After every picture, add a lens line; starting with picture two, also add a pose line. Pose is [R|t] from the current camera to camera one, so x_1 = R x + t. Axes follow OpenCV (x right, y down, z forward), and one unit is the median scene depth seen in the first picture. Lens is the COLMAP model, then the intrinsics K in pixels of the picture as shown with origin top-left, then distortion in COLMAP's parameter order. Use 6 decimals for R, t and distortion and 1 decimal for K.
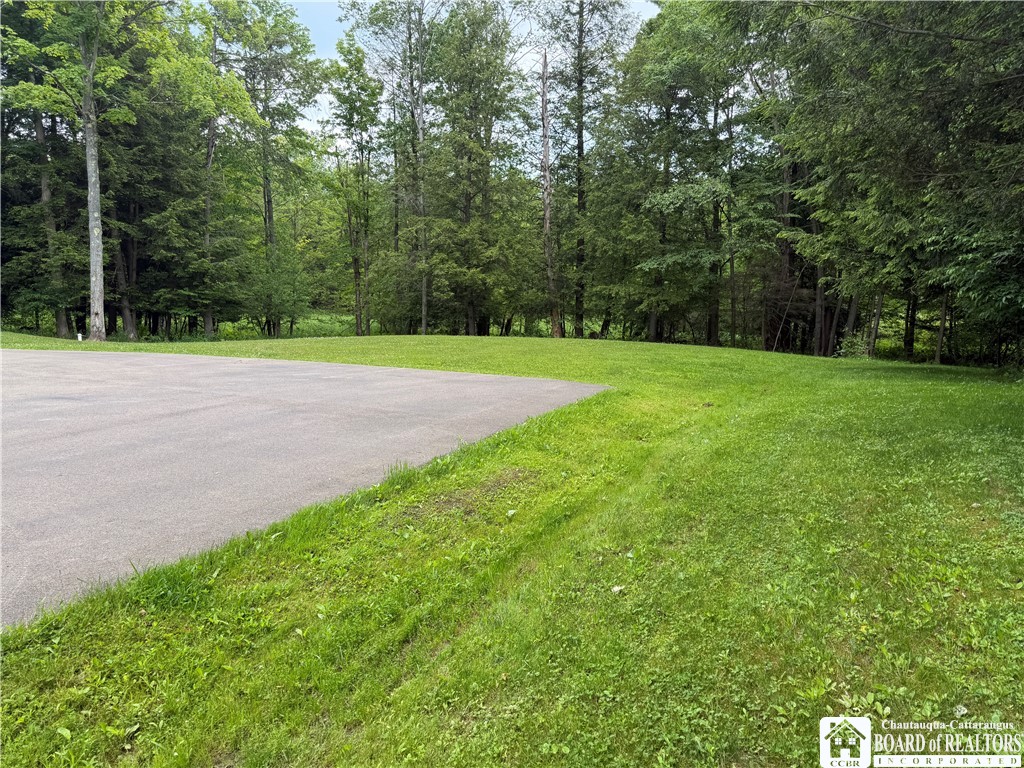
lens RADIAL K [[714.8, 0, 512.0], [0, 714.8, 384.0], [0, 0, 1]] dist [0.041786, 0.000741]
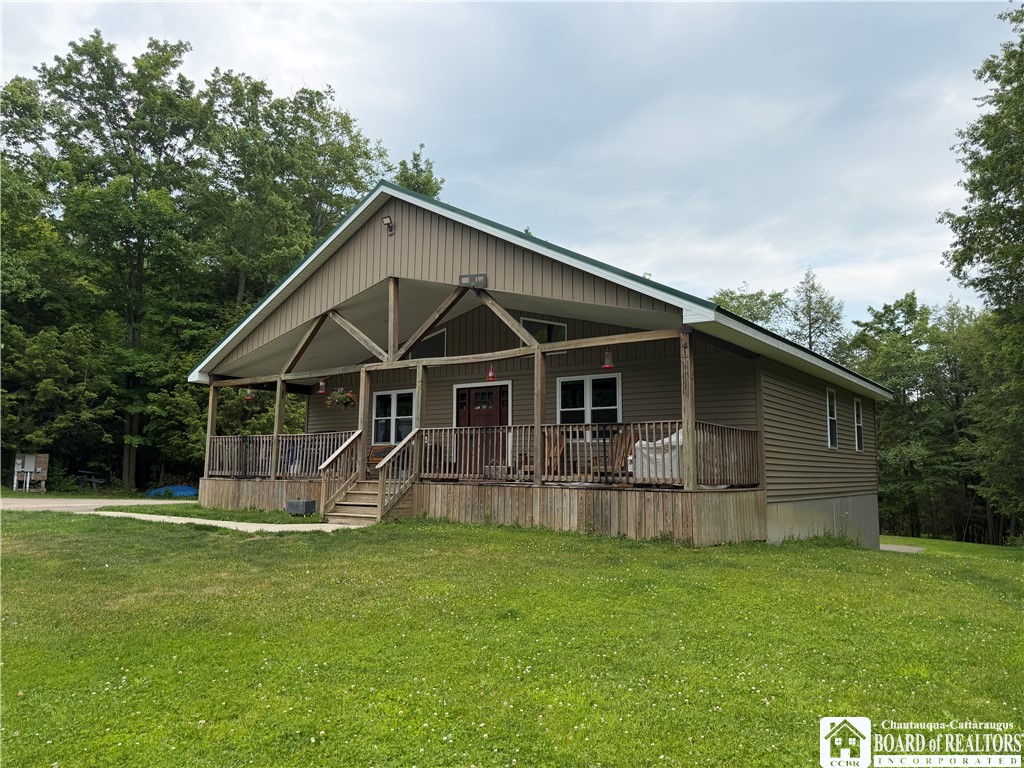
lens RADIAL K [[714.8, 0, 512.0], [0, 714.8, 384.0], [0, 0, 1]] dist [0.041786, 0.000741]
pose [[0.986714, -0.002020, -0.162454, -0.384476], [-0.039366, 0.967152, -0.251132, 0.061746], [0.157625, 0.254190, 0.954223, -0.851468]]
